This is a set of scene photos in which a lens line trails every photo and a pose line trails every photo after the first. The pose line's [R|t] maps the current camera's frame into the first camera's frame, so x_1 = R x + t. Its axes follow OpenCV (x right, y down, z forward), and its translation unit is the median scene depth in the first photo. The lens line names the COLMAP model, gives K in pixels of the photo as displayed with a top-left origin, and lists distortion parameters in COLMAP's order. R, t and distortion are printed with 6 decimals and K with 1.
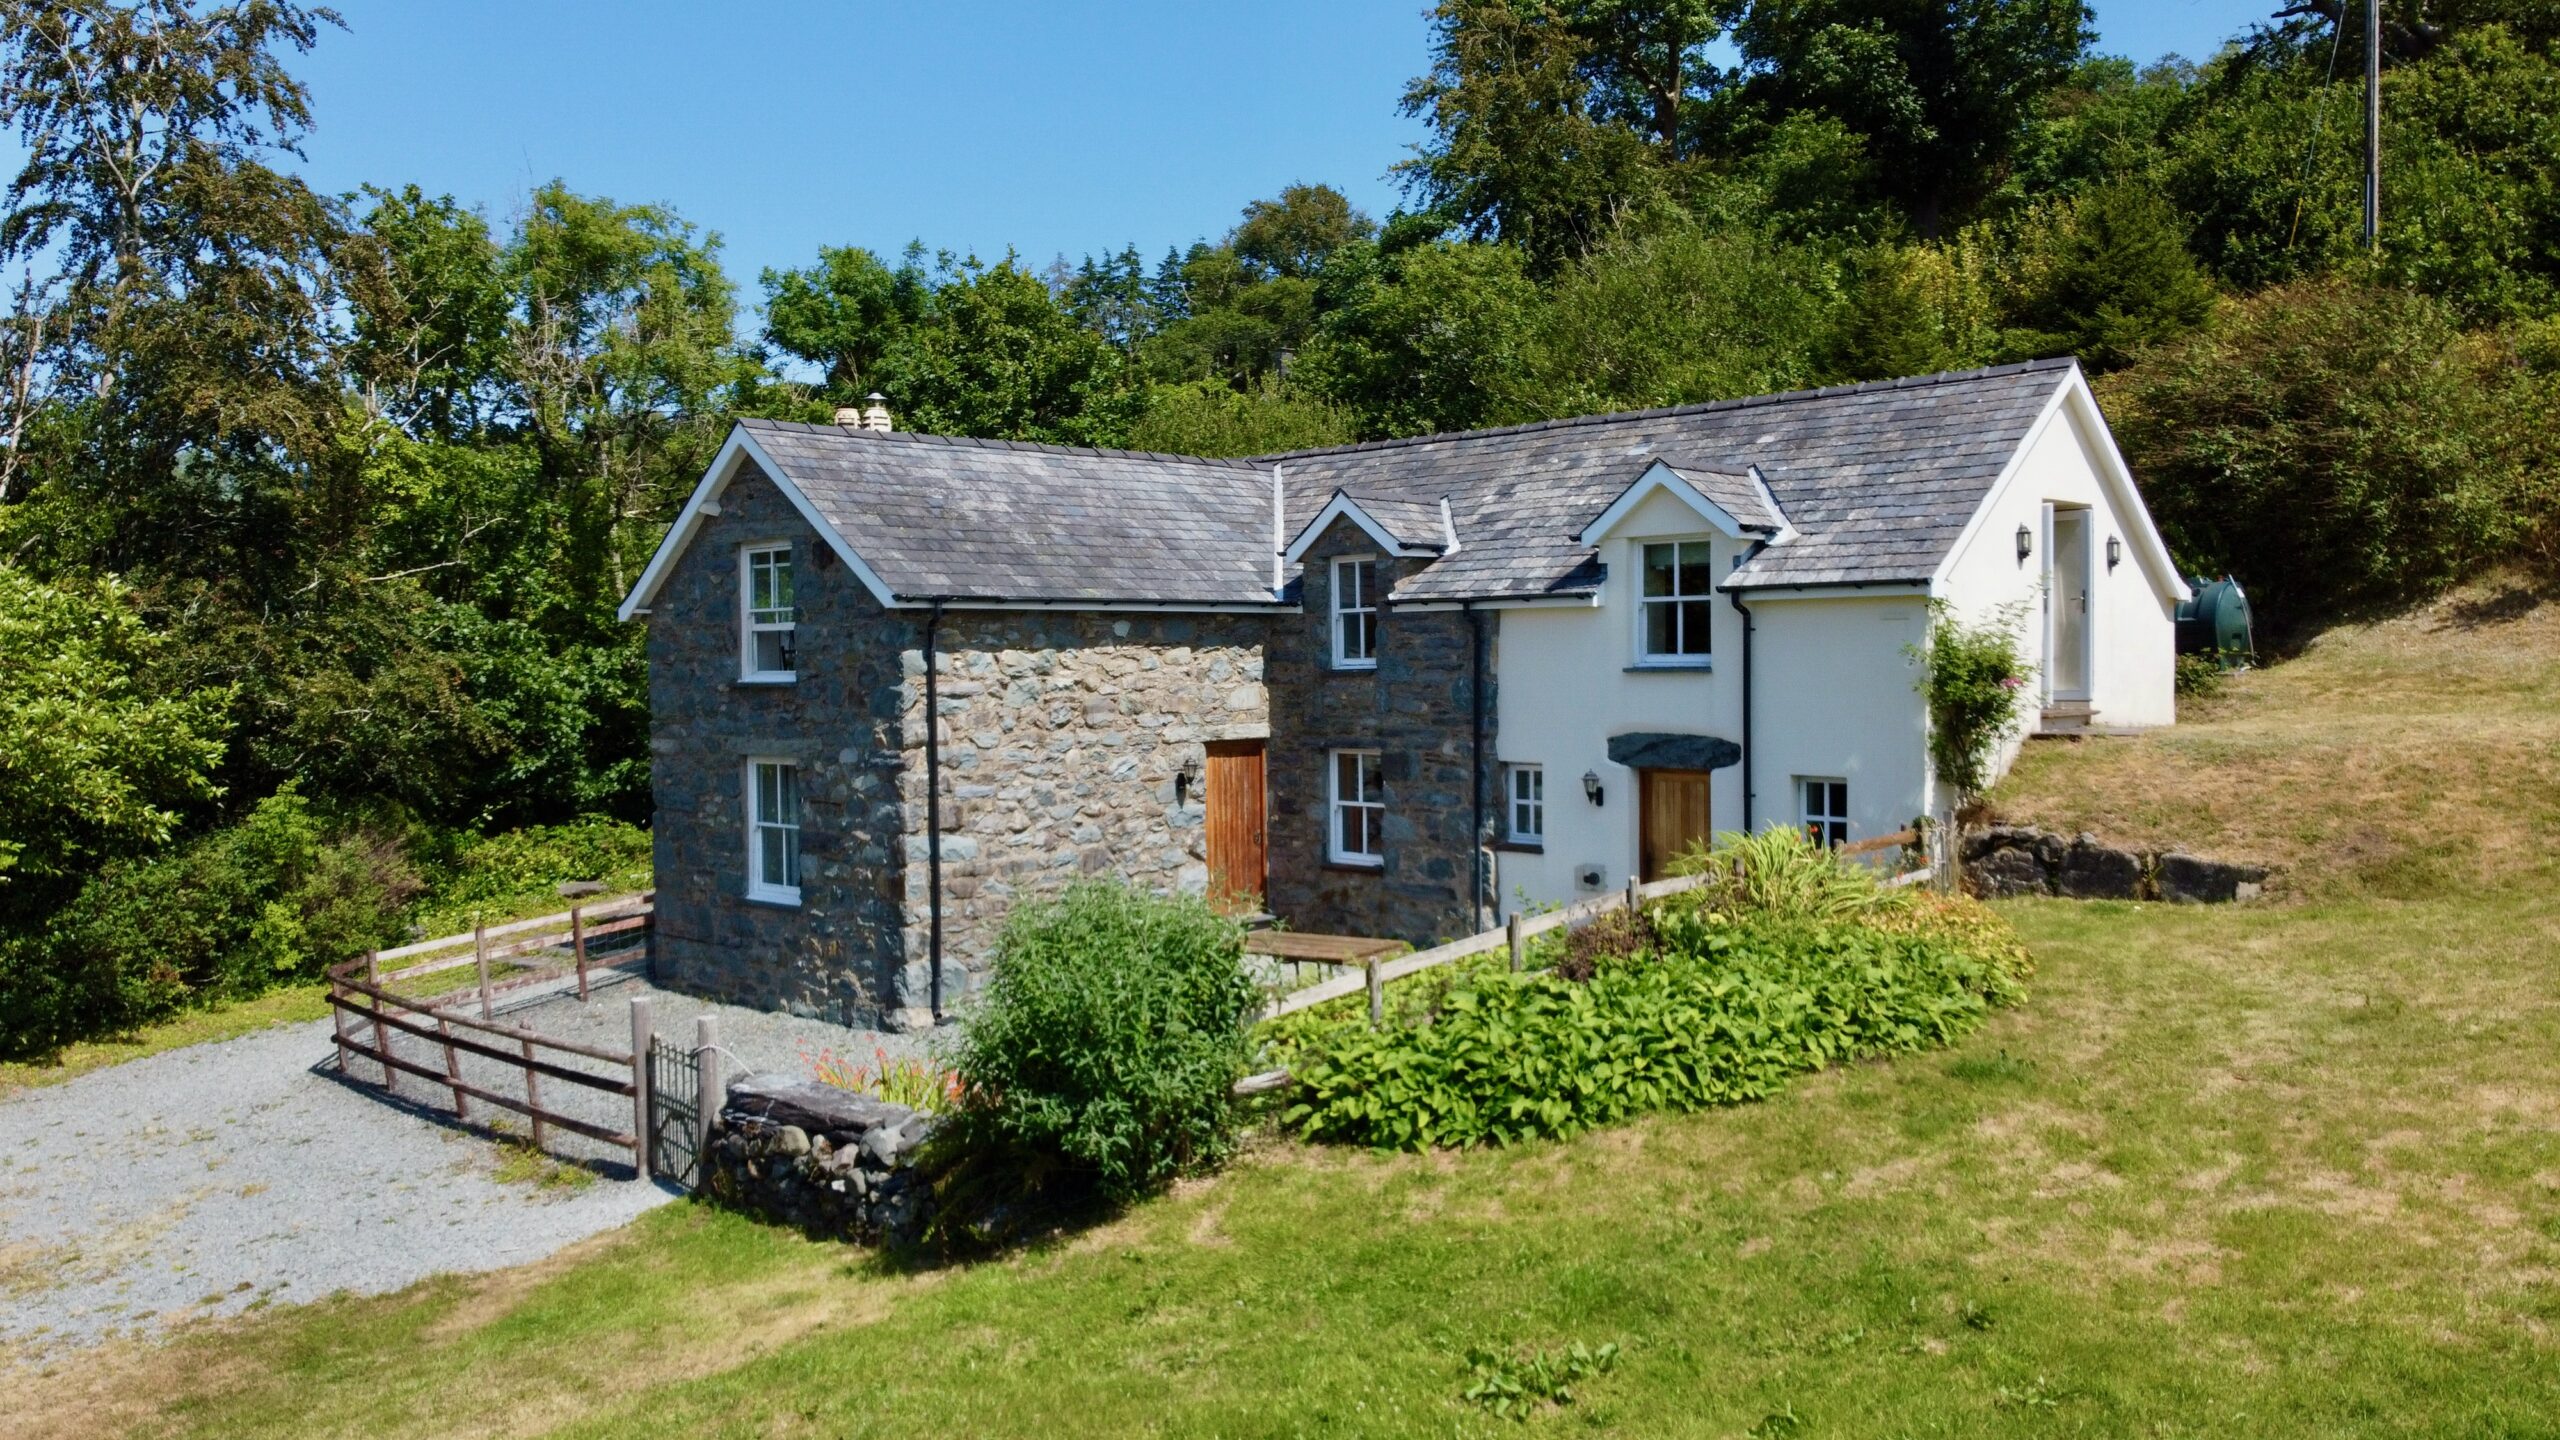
lens RADIAL K [[1972.5, 0, 1273.5], [0, 1972.5, 703.5], [0, 0, 1]] dist [-0.019184, 0.022177]
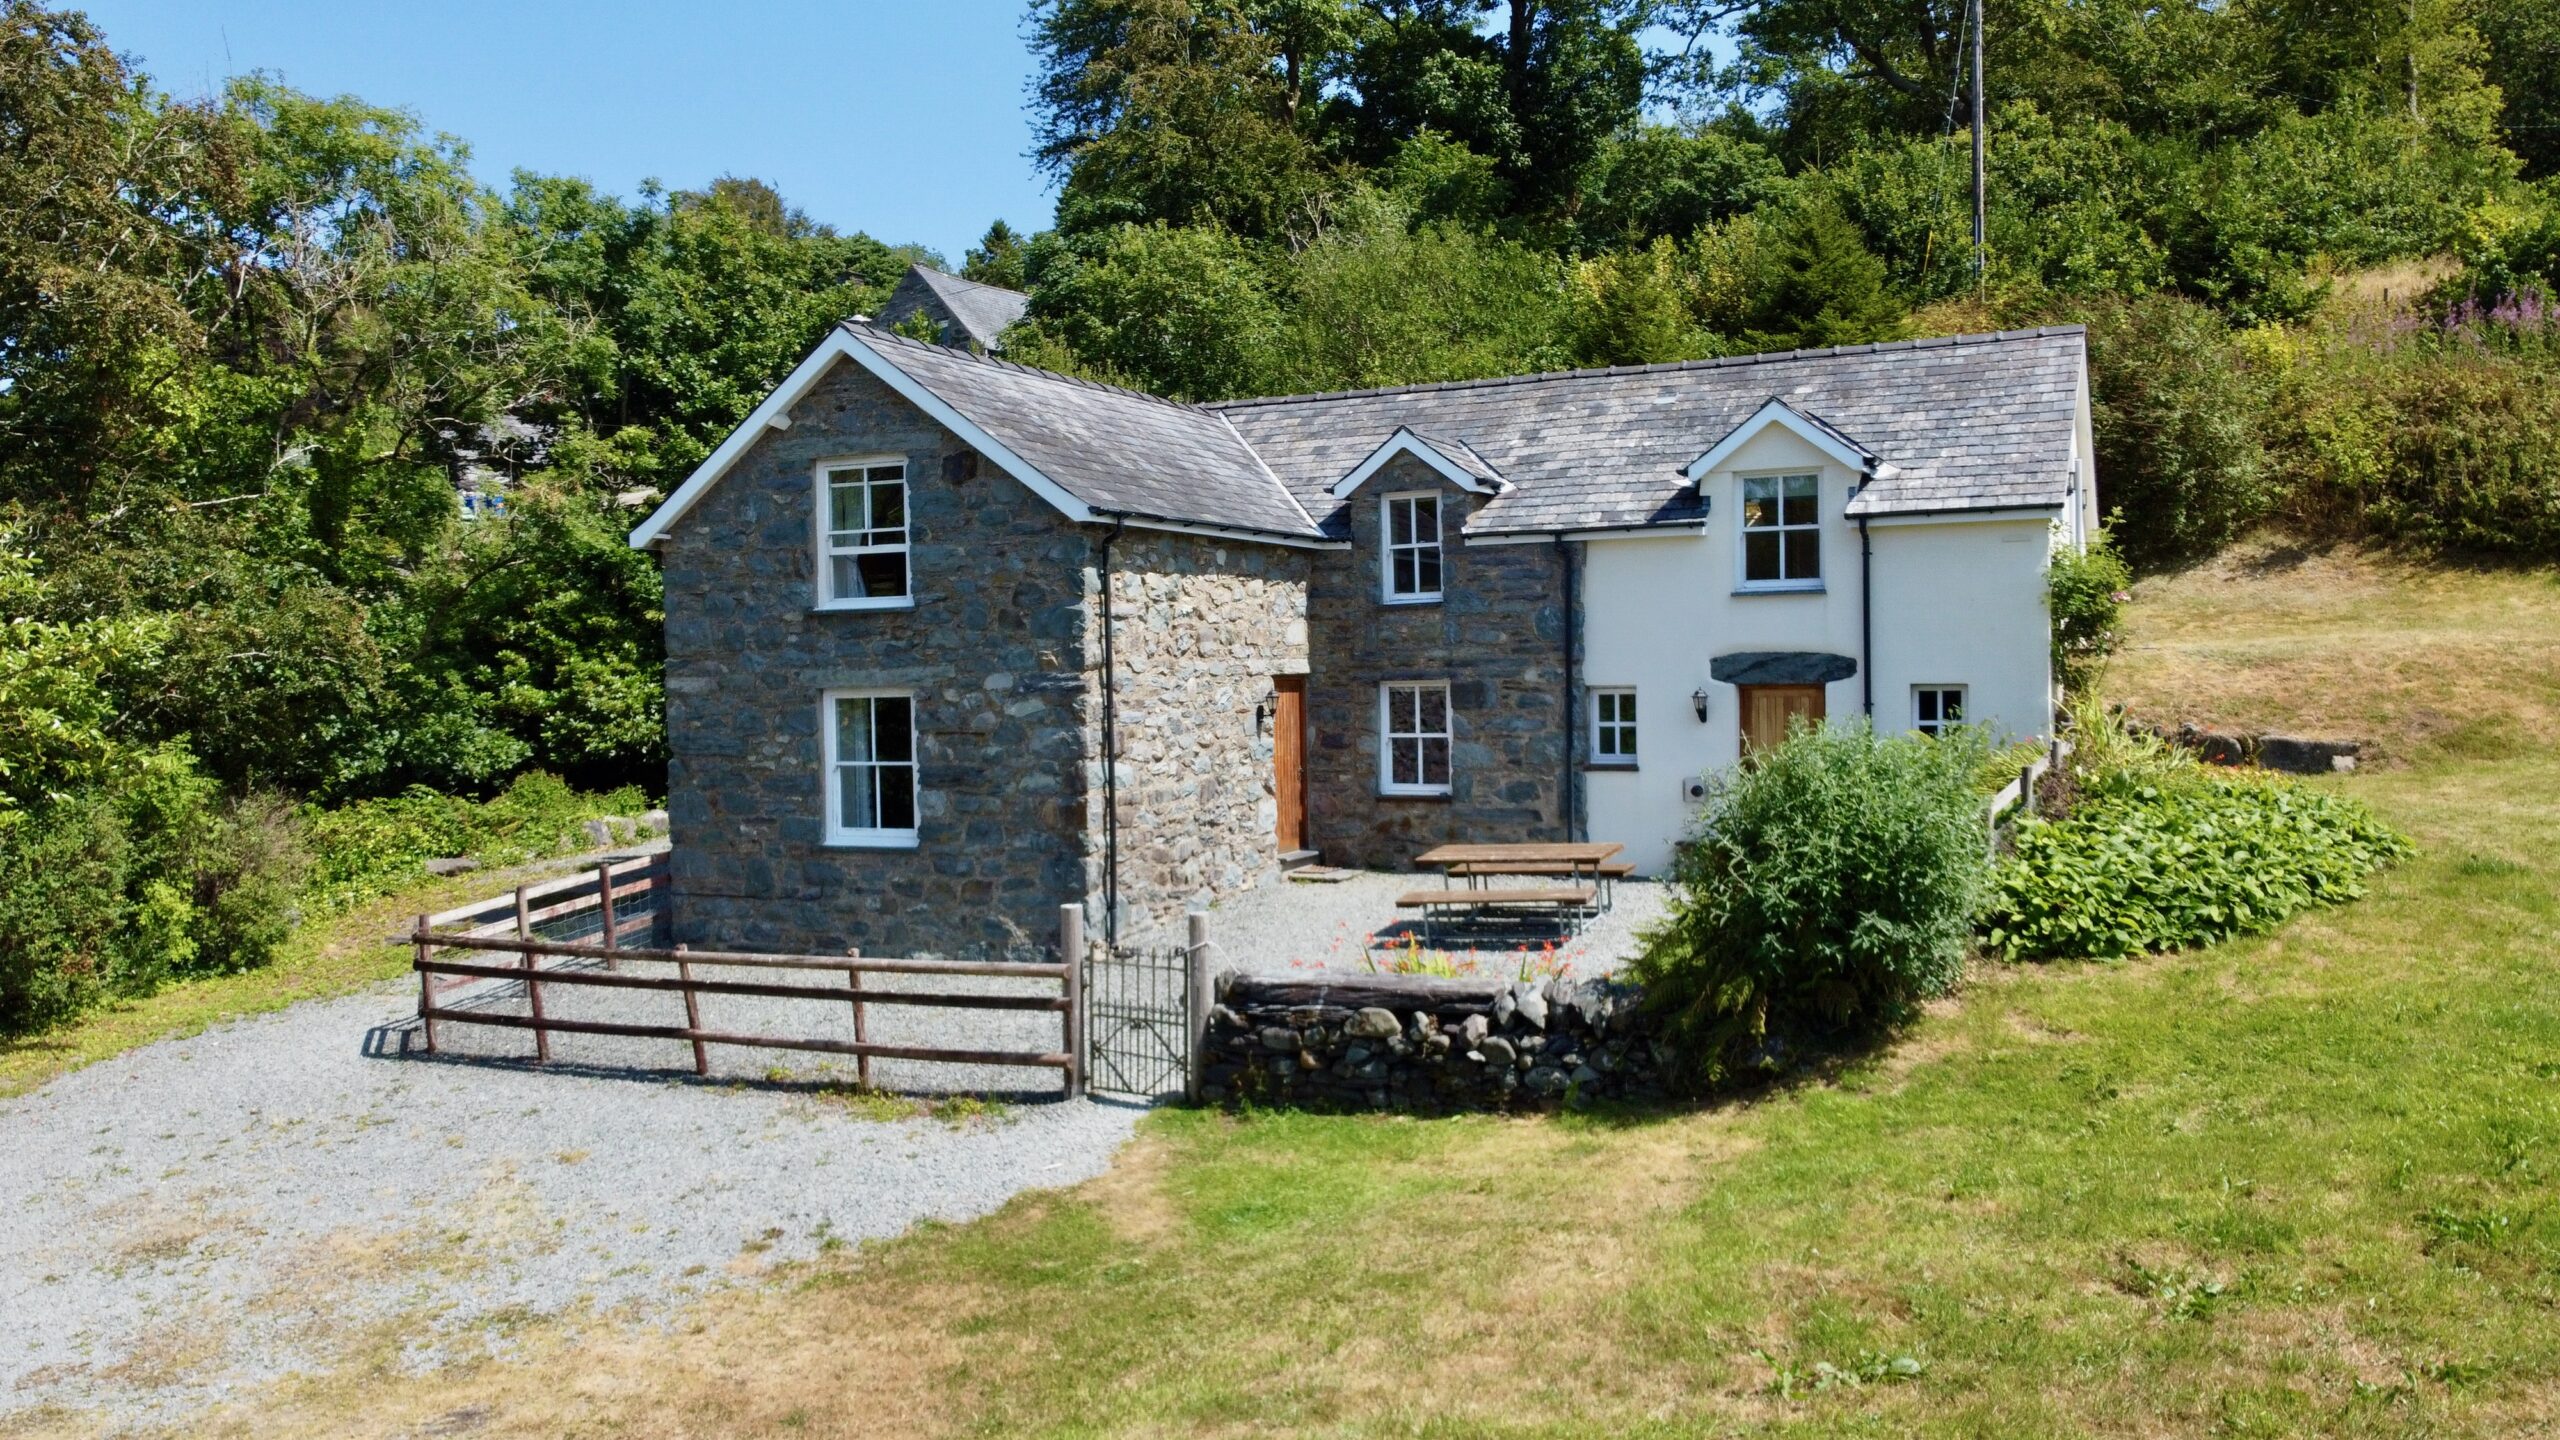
lens RADIAL K [[1972.5, 0, 1283.9], [0, 1972.5, 711.7], [0, 0, 1]] dist [-0.019184, 0.022177]
pose [[0.944196, -0.011365, 0.329187, -0.372390], [0.014040, 0.999885, -0.005749, 0.045462], [-0.329084, 0.010050, 0.944247, 0.058935]]
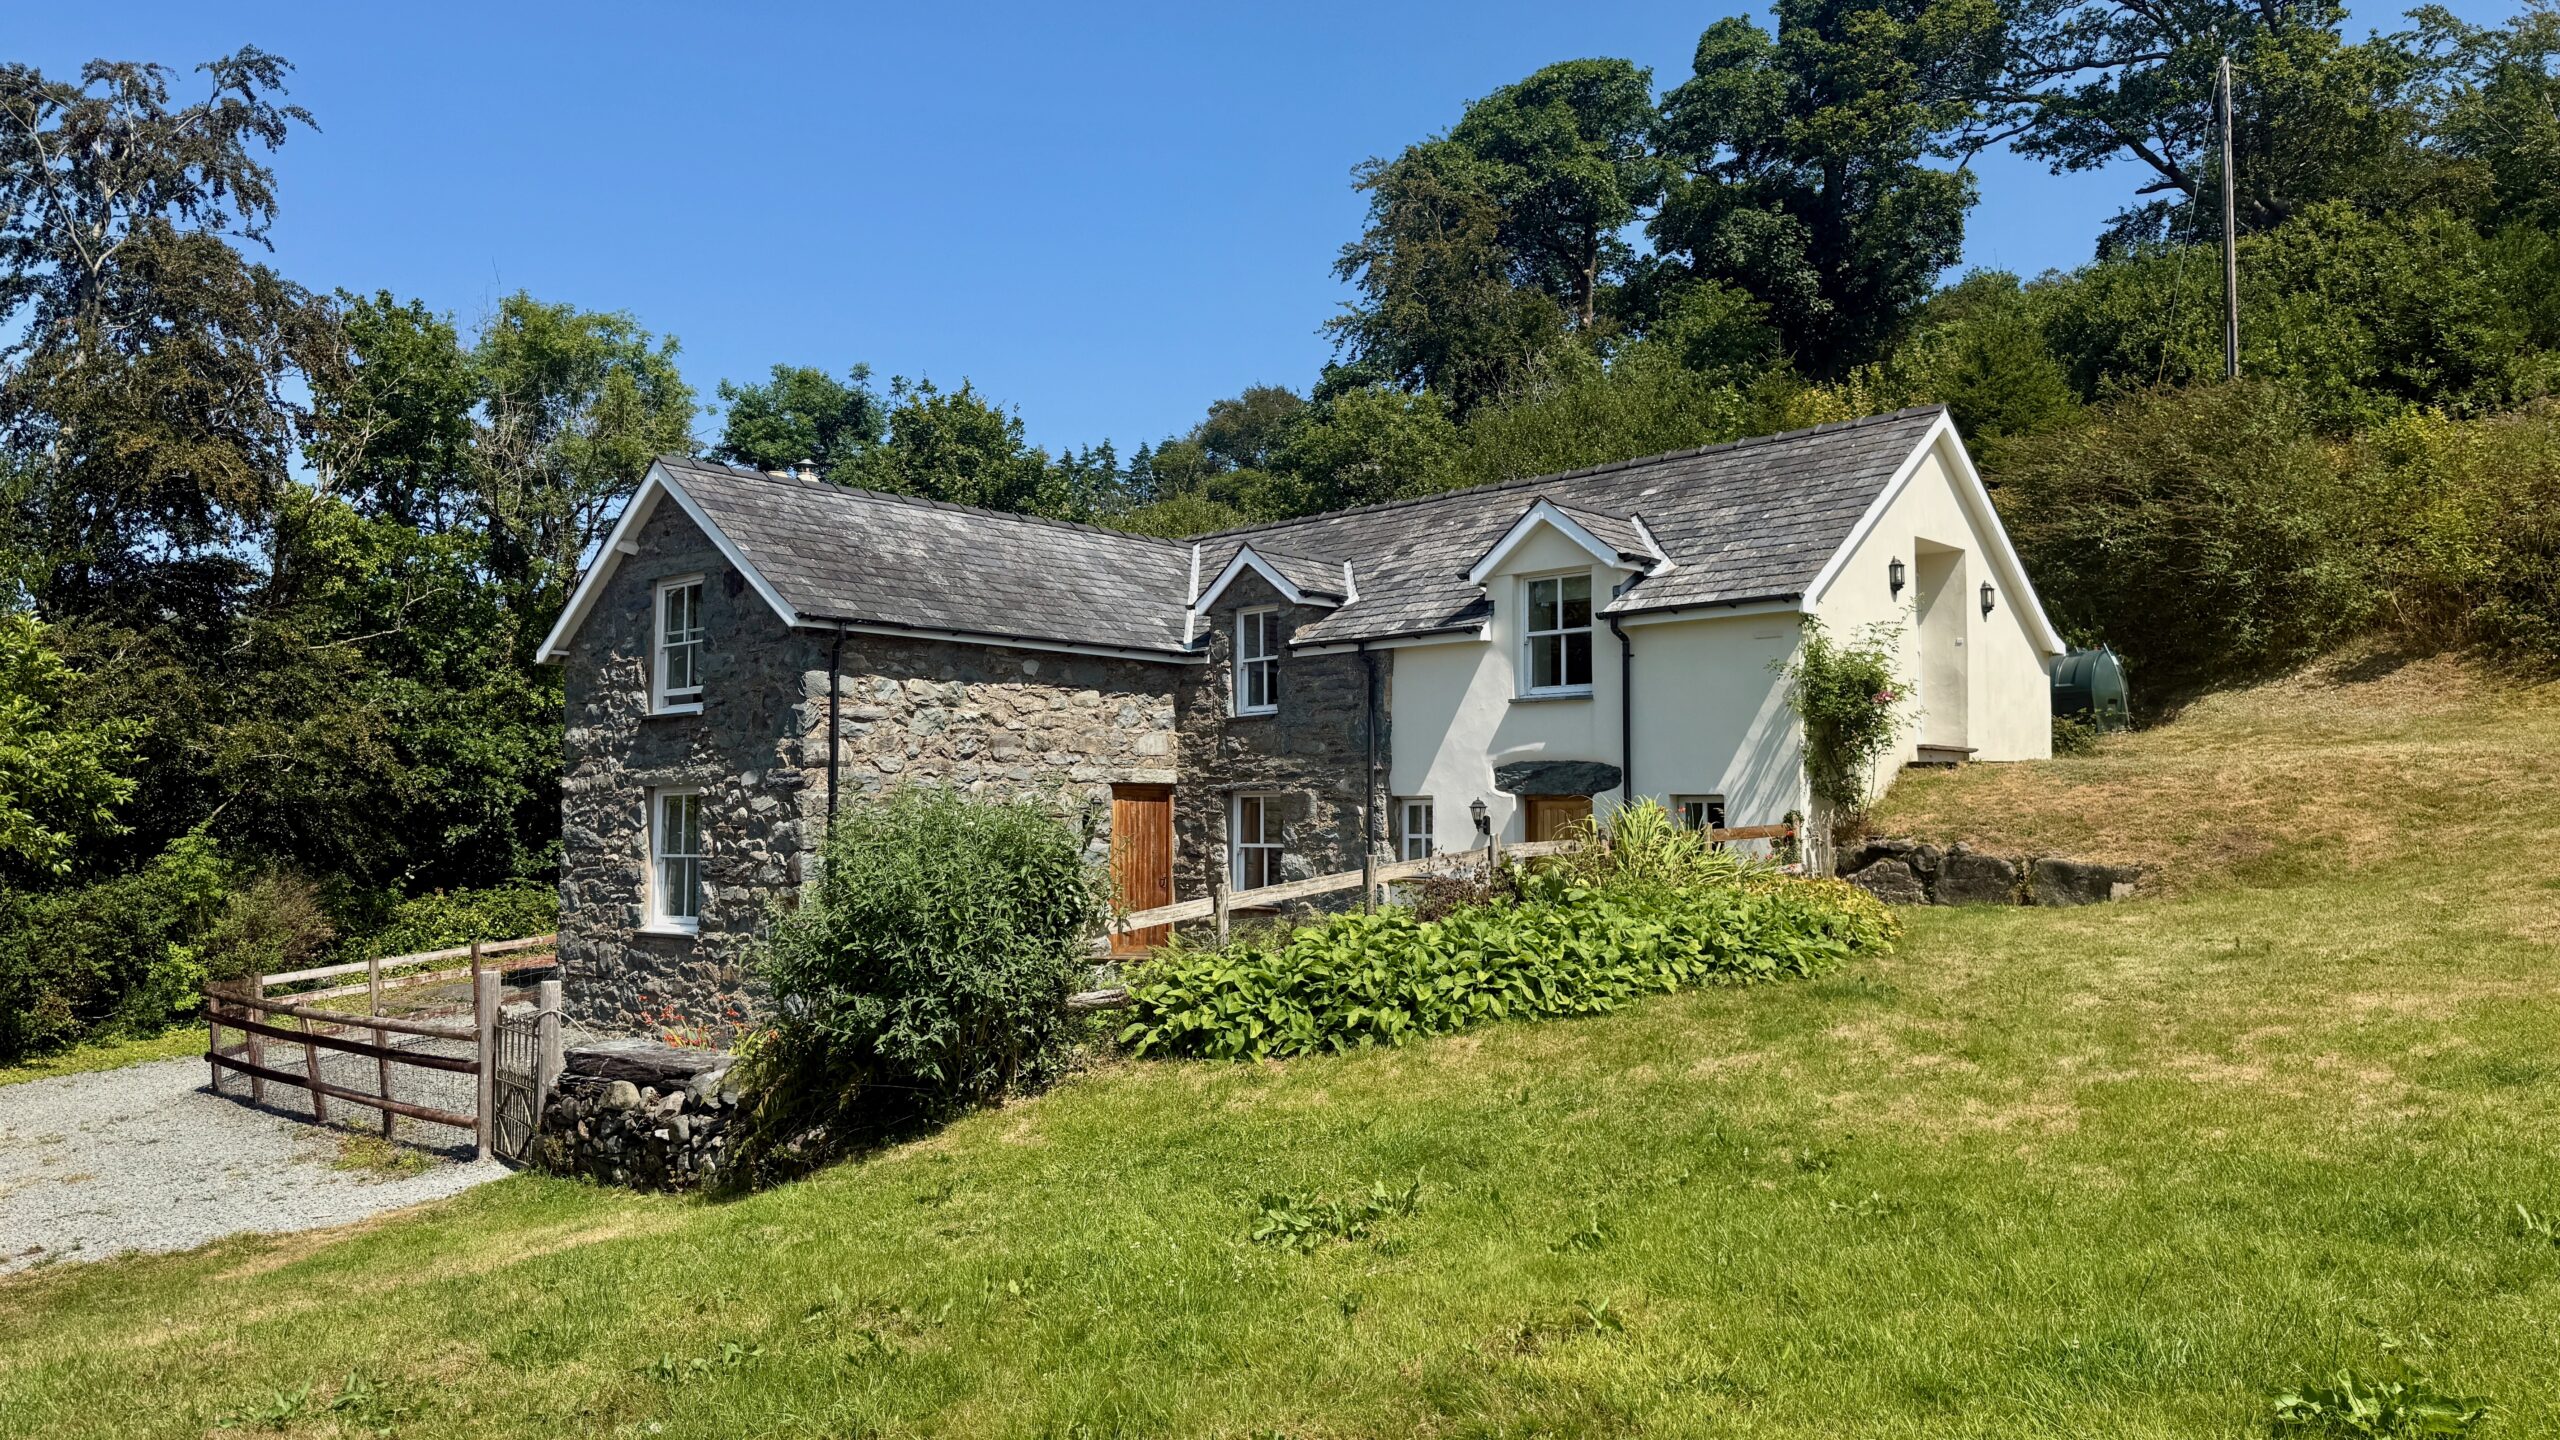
lens RADIAL K [[1815.5, 0, 1282.6], [0, 1815.5, 724.6], [0, 0, 1]] dist [0.065553, -0.086970]
pose [[0.999609, 0.014016, 0.024214, 0.032558], [-0.011954, 0.996451, -0.083325, 0.069177], [-0.025296, 0.083003, 0.996228, 0.051719]]
